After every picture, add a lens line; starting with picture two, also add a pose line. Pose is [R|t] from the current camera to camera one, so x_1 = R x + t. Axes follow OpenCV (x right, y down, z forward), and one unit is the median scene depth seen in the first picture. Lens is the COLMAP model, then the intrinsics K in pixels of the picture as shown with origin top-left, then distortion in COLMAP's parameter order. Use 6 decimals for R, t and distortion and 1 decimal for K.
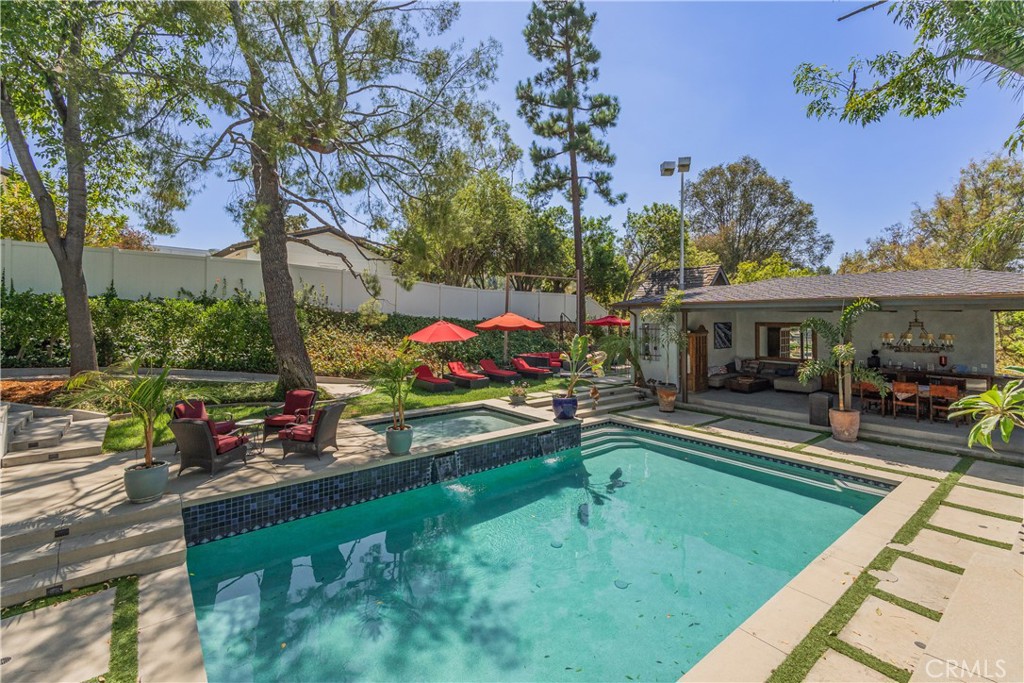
lens RADIAL K [[463.8, 0, 504.4], [0, 463.8, 312.3], [0, 0, 1]] dist [0.002657, -0.000833]
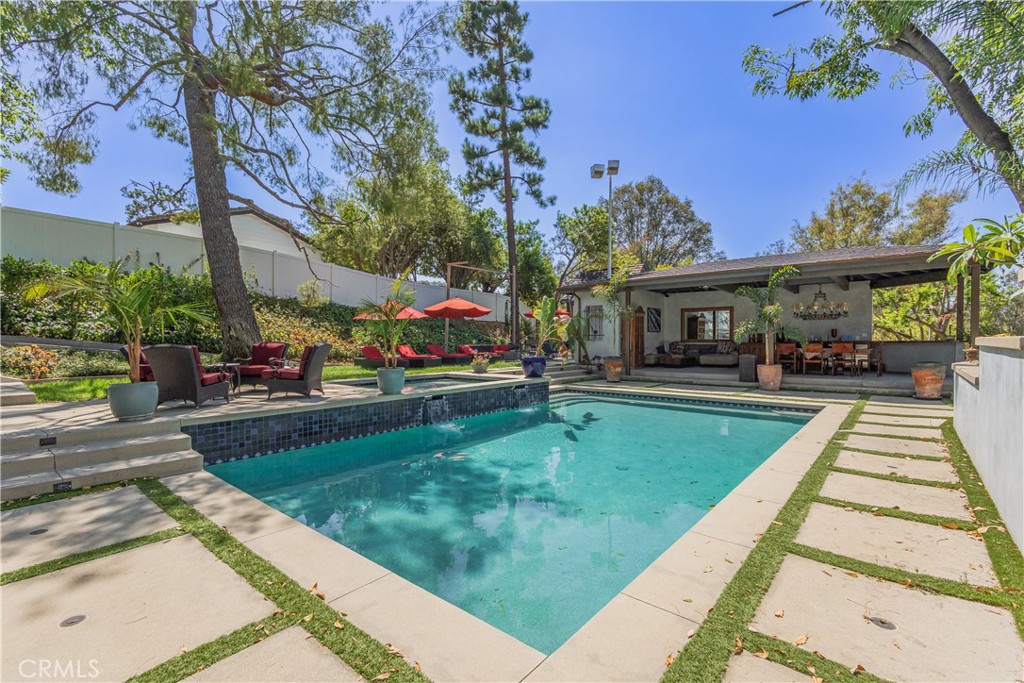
lens RADIAL K [[463.8, 0, 508.4], [0, 463.8, 341.4], [0, 0, 1]] dist [0.002657, -0.000833]
pose [[0.982104, -0.006661, 0.188221, -0.077844], [0.001338, 0.999596, 0.028396, 0.076883], [-0.188334, -0.027636, 0.981716, -0.004551]]
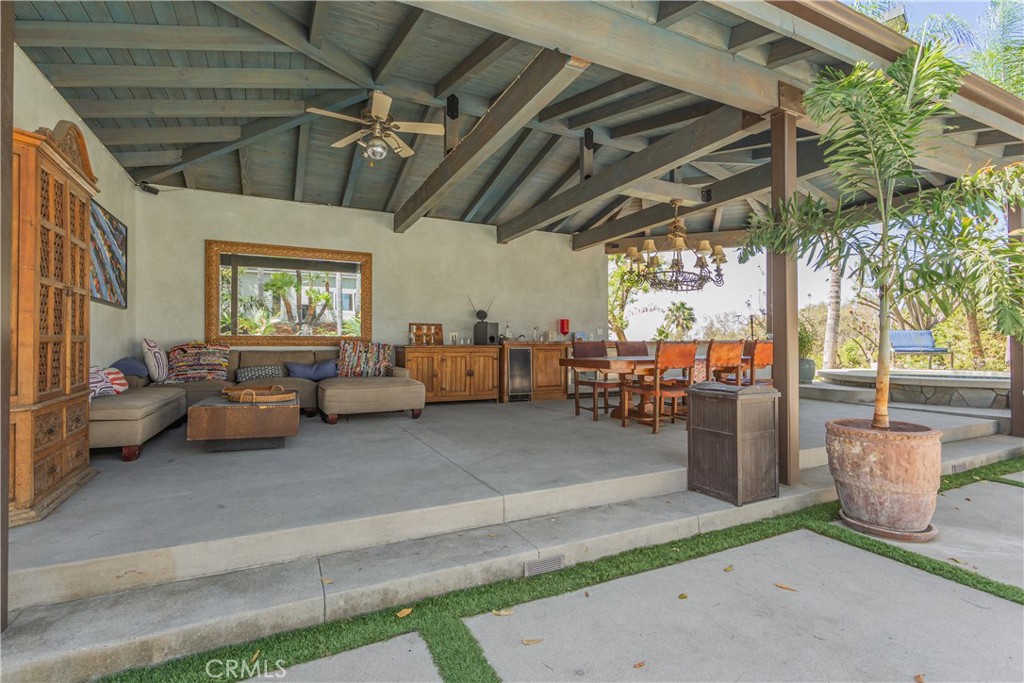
lens RADIAL K [[463.8, 0, 510.6], [0, 463.8, 346.9], [0, 0, 1]] dist [0.002657, -0.000833]
pose [[0.212735, 0.003645, 0.977103, 0.282564], [-0.017794, 0.999842, 0.000144, 0.112147], [-0.976948, -0.017417, 0.212766, 0.795667]]
